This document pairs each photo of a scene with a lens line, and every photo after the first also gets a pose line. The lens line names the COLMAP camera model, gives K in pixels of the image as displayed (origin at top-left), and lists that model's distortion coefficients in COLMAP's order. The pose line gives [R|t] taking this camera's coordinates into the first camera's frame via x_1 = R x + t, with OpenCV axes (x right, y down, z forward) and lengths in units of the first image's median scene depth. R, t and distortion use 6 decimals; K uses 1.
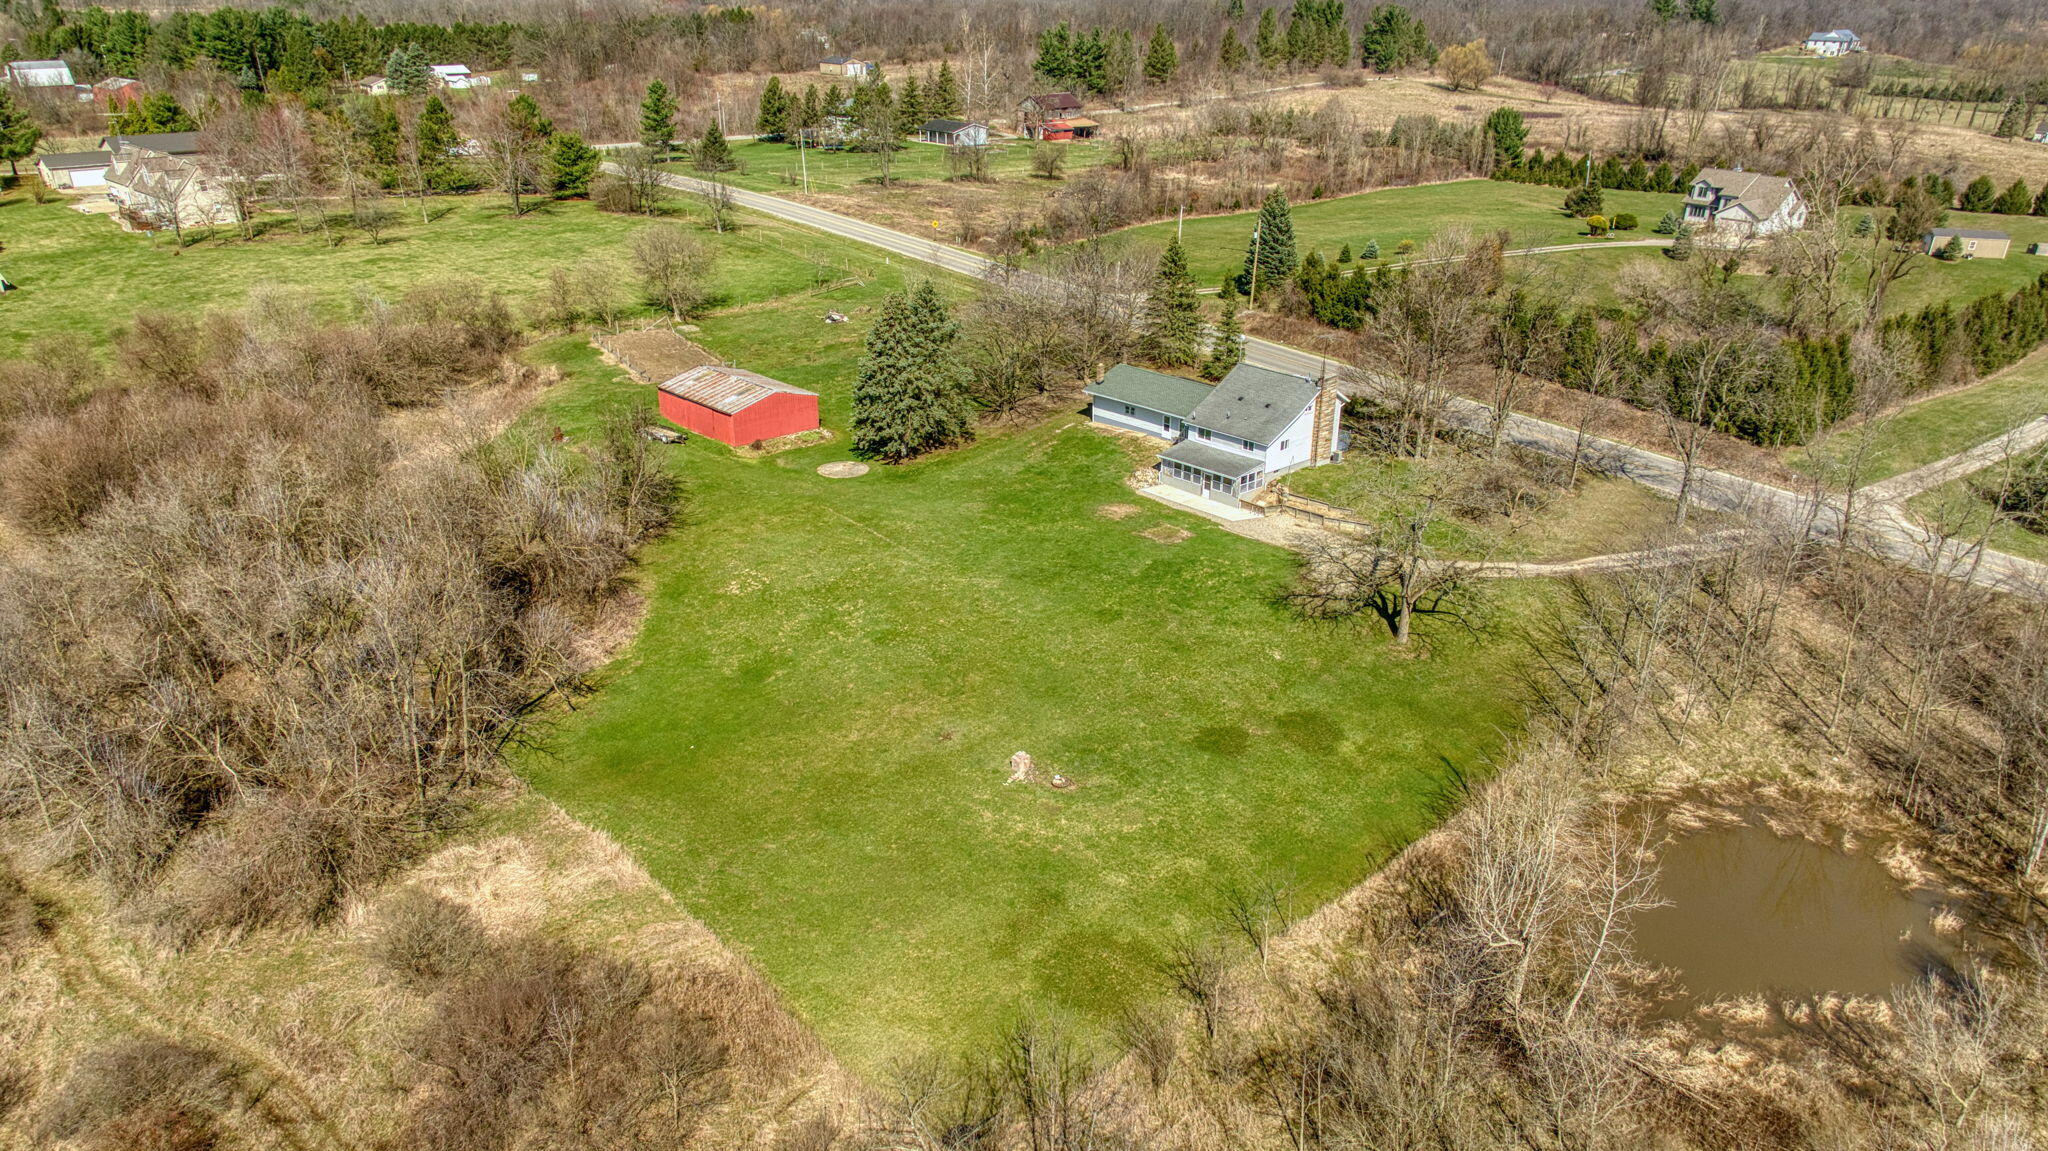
lens RADIAL K [[1499.3, 0, 1027.8], [0, 1499.3, 562.9], [0, 0, 1]] dist [0.034285, -0.017527]
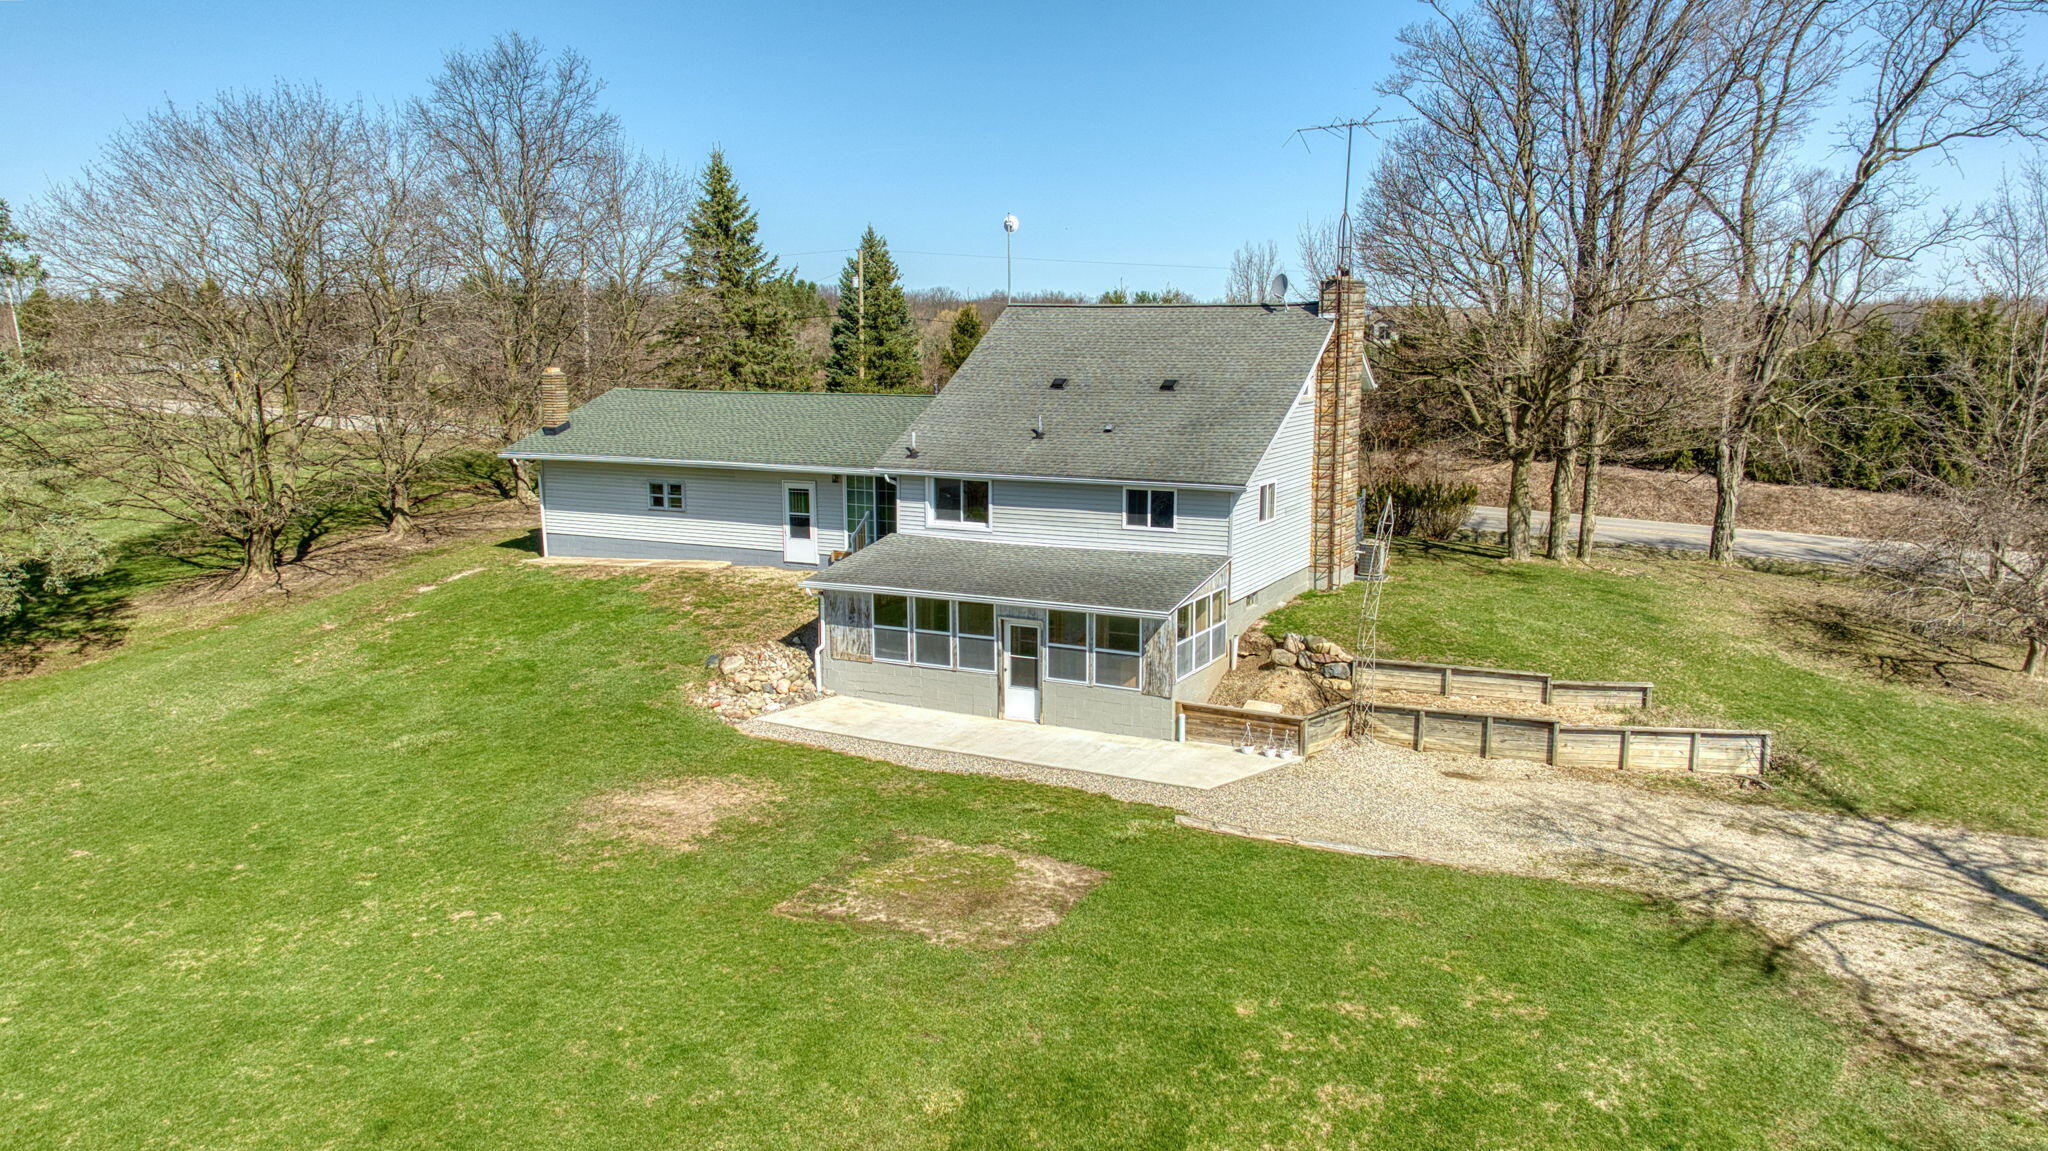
lens RADIAL K [[1499.3, 0, 1003.5], [0, 1499.3, 594.6], [0, 0, 1]] dist [0.034285, -0.017527]
pose [[0.945609, -0.073606, 0.316868, 0.025511], [0.135294, 0.974812, -0.177307, -0.013453], [-0.295836, 0.210534, 0.931749, 0.519618]]
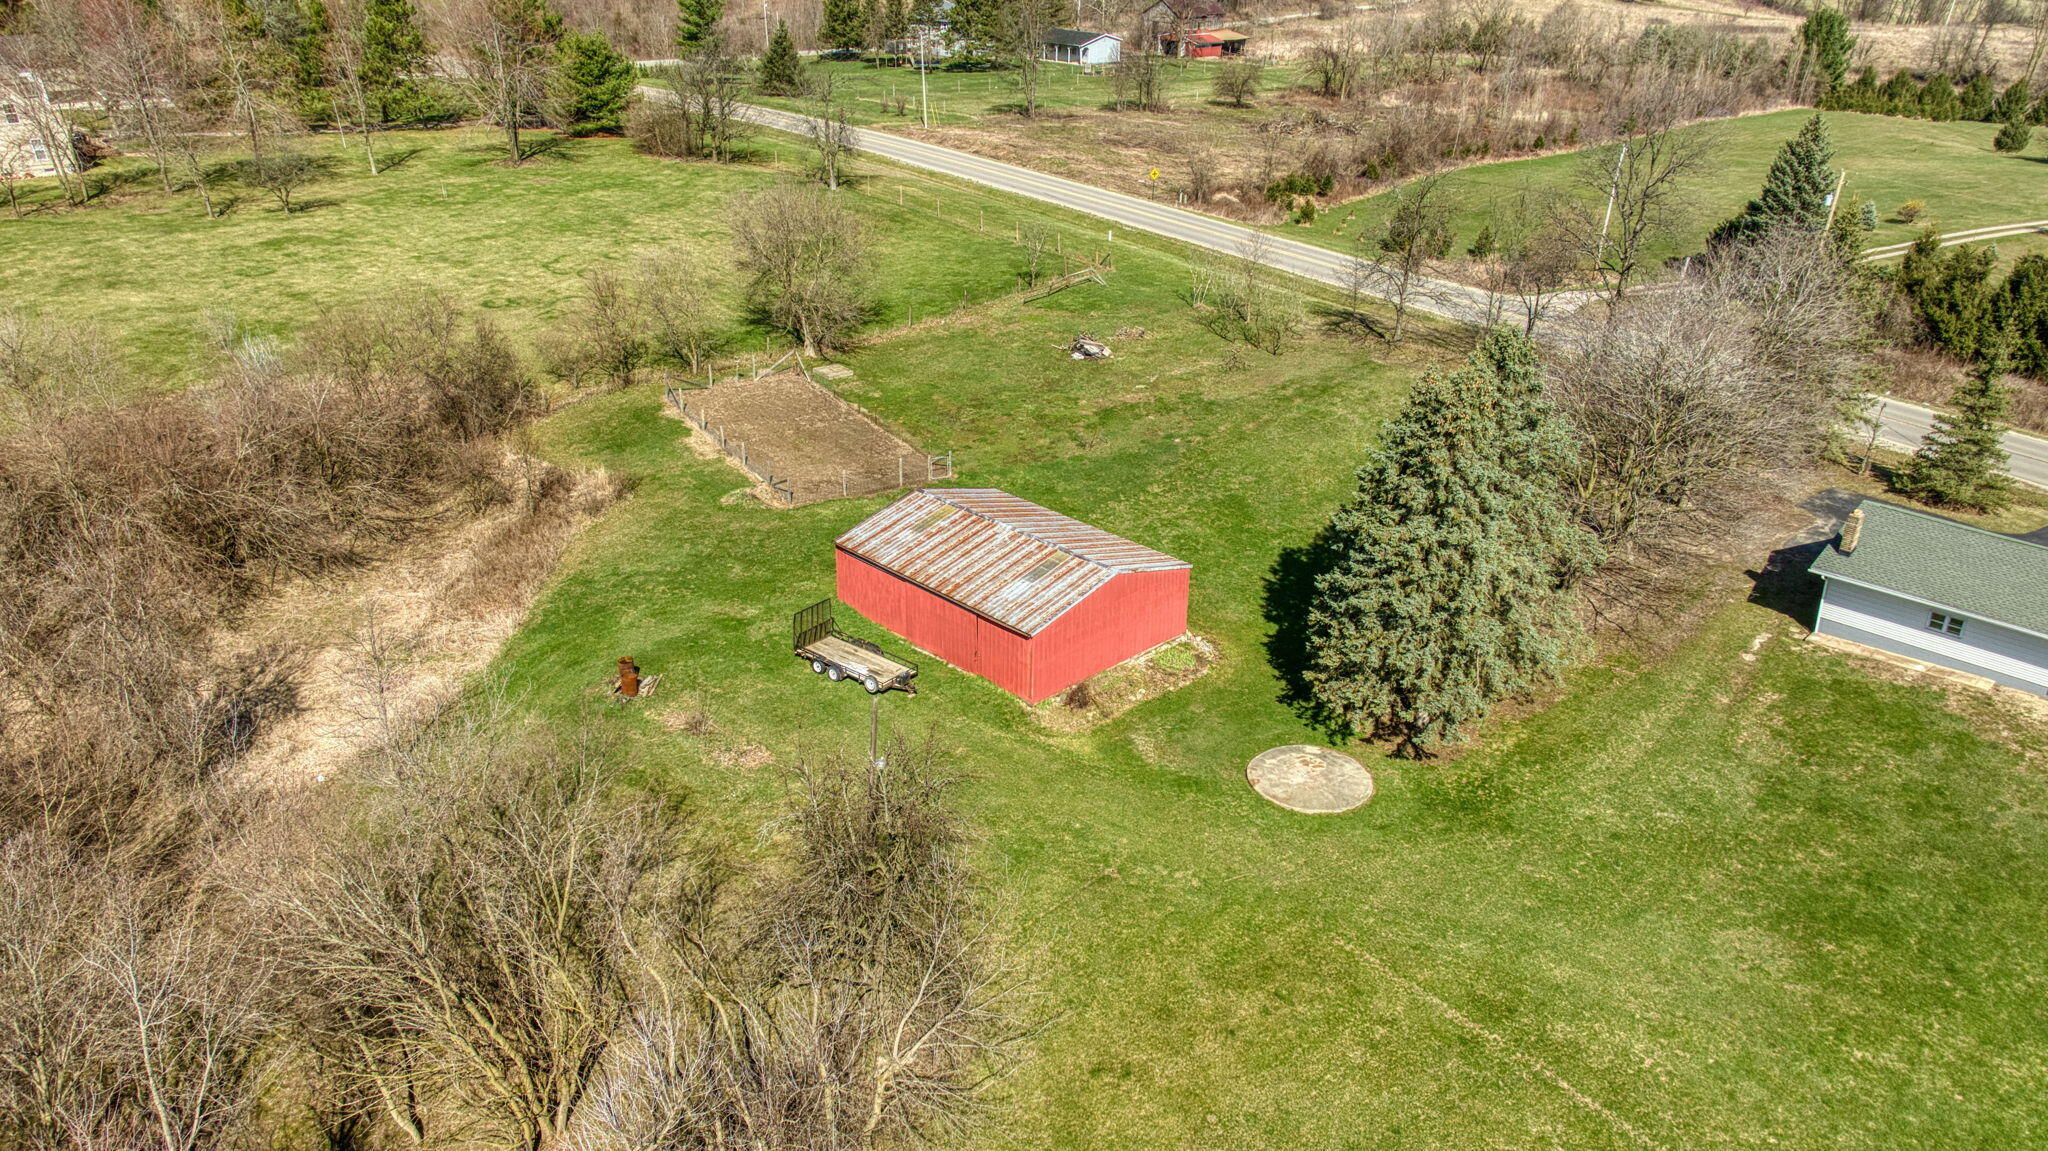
lens RADIAL K [[1499.3, 0, 1022.4], [0, 1499.3, 579.1], [0, 0, 1]] dist [0.034285, -0.017527]
pose [[1.000000, -0.000978, 0.000075, -0.148242], [0.000973, 0.998782, 0.049333, -0.101544], [-0.000123, -0.049333, 0.998782, 0.419748]]
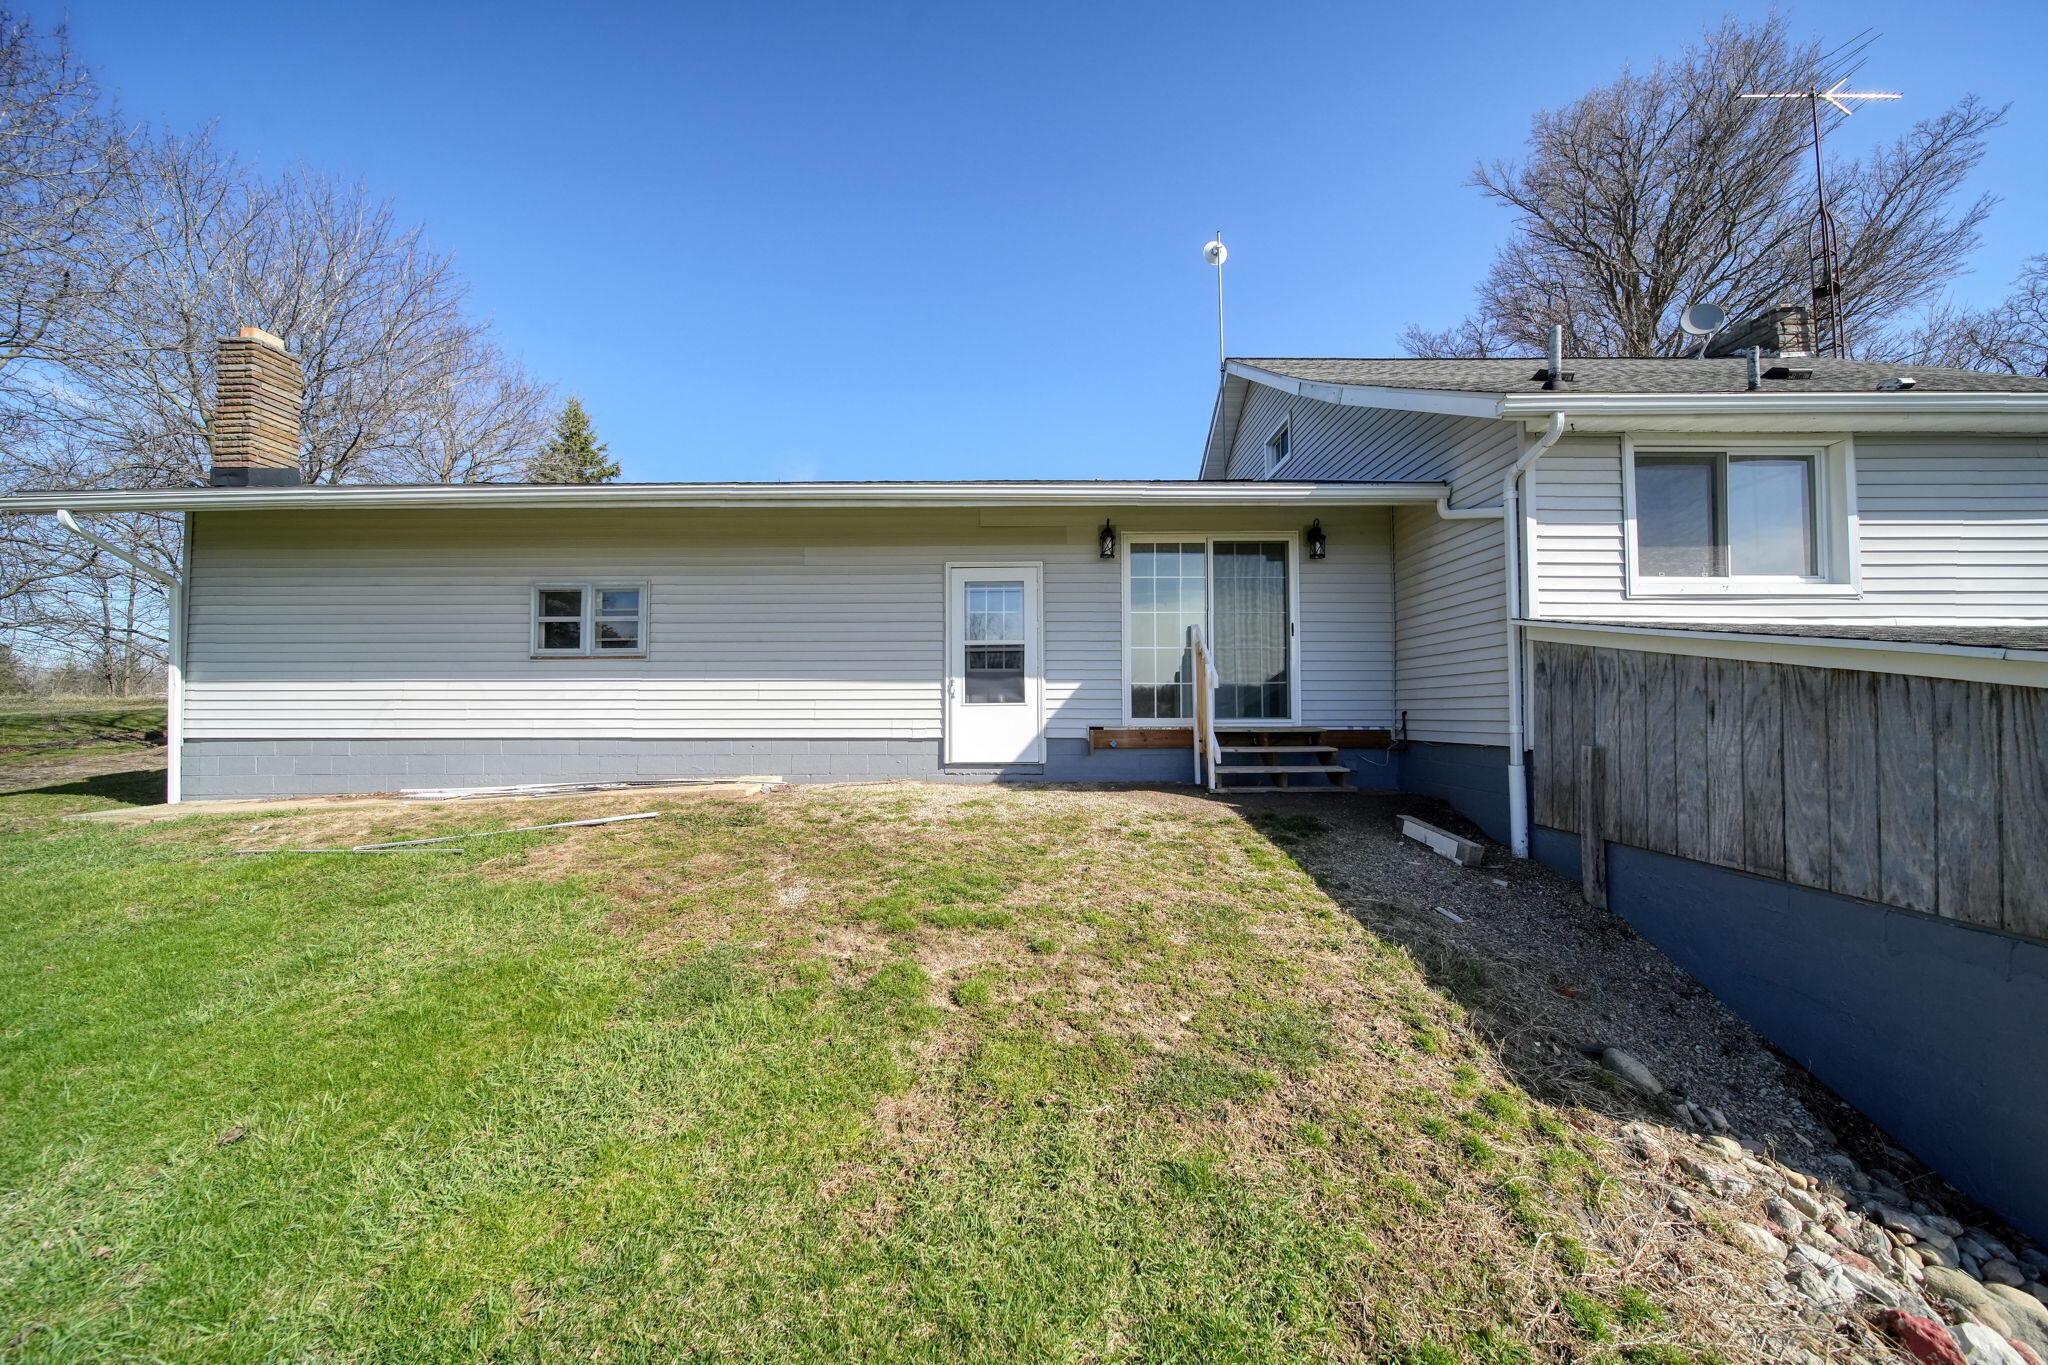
lens RADIAL K [[710.3, 0, 1020.5], [0, 710.3, 692.6], [0, 0, 1]] dist [0.000017, -0.000639]
pose [[0.701517, 0.005618, 0.712631, 0.038237], [0.270952, 0.922772, -0.274001, -0.052913], [-0.659135, 0.385305, 0.645818, 0.701804]]
